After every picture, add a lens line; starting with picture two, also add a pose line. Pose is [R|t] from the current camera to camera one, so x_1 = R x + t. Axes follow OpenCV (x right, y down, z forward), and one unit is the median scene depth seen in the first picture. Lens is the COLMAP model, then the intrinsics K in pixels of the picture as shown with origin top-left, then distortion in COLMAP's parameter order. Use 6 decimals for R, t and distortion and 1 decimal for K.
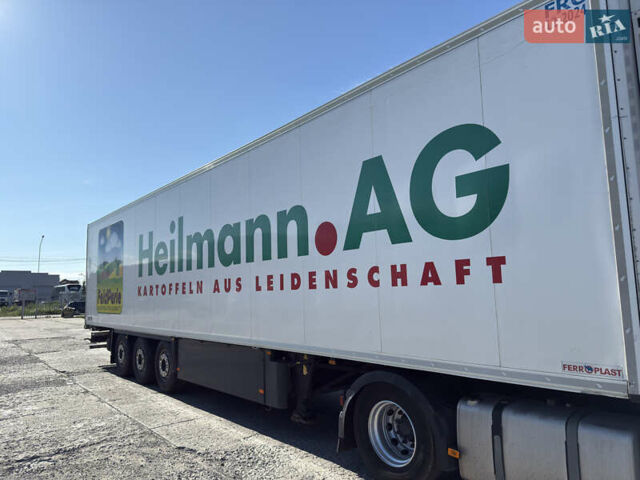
lens RADIAL K [[442.1, 0, 311.1], [0, 442.1, 242.9], [0, 0, 1]] dist [0.096892, -0.119725]
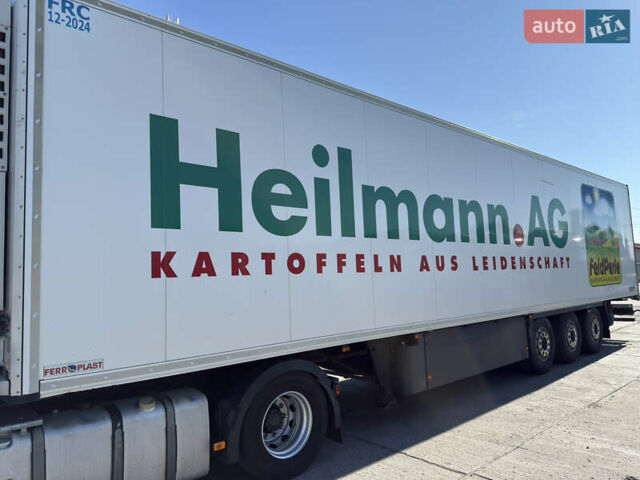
lens RADIAL K [[442.1, 0, 311.1], [0, 442.1, 242.9], [0, 0, 1]] dist [0.096892, -0.119725]
pose [[0.005500, 0.105186, 0.994437, -0.978243], [-0.080898, 0.991240, -0.104401, 0.153022], [-0.996707, -0.079874, 0.013961, 1.125223]]
